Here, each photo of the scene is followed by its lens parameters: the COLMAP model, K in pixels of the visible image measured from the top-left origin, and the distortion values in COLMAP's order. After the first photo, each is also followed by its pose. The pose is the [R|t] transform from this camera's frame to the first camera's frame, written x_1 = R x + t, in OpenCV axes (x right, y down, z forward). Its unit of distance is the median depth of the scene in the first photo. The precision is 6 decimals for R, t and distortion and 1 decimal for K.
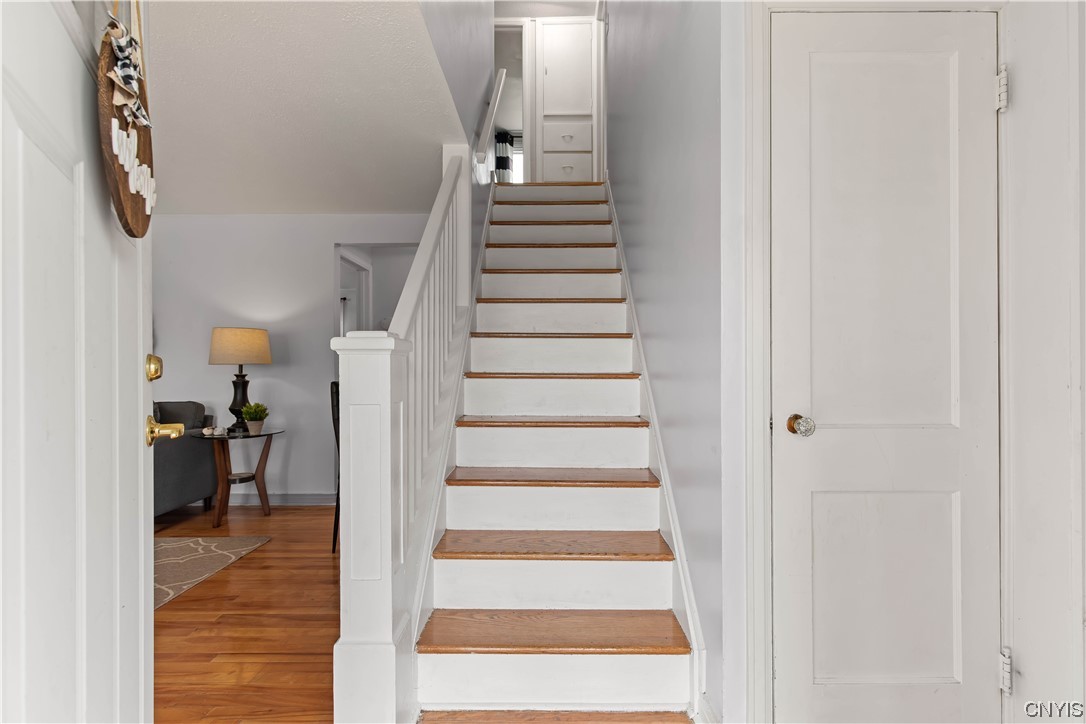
lens RADIAL K [[490.0, 0, 545.5], [0, 490.0, 370.0], [0, 0, 1]] dist [0.008676, 0.000201]
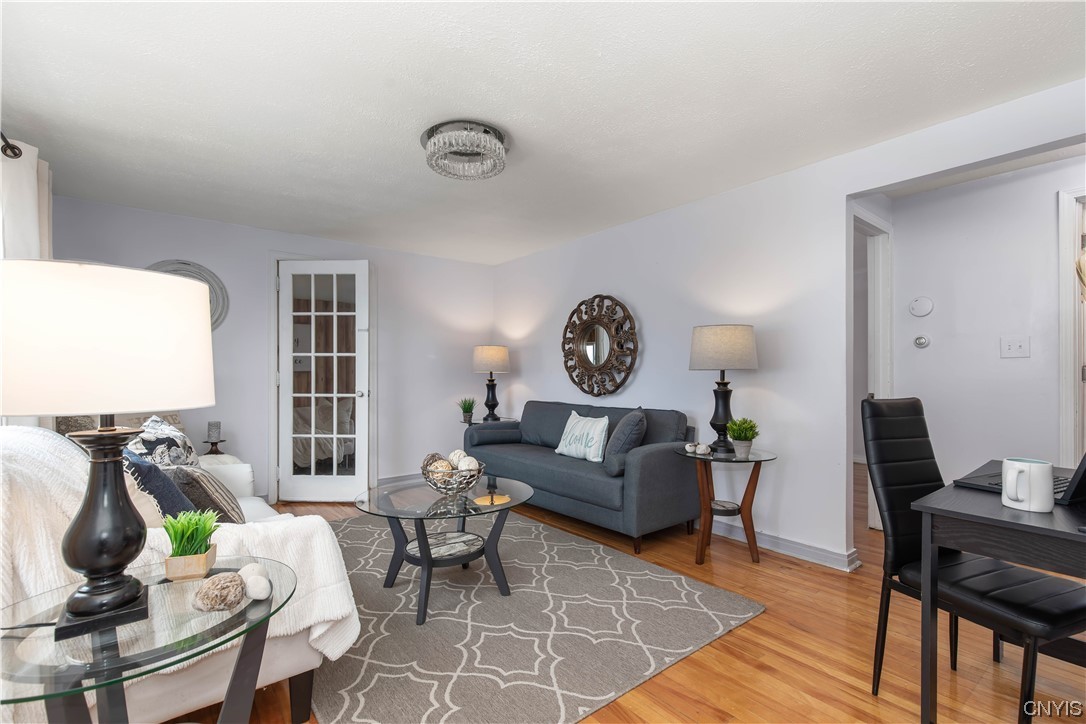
lens RADIAL K [[490.0, 0, 542.4], [0, 490.0, 364.4], [0, 0, 1]] dist [0.008676, 0.000201]
pose [[0.626592, -0.016248, -0.779178, -0.166717], [0.005537, 0.999850, -0.016397, -0.009038], [0.779328, 0.005959, 0.626588, 0.246524]]
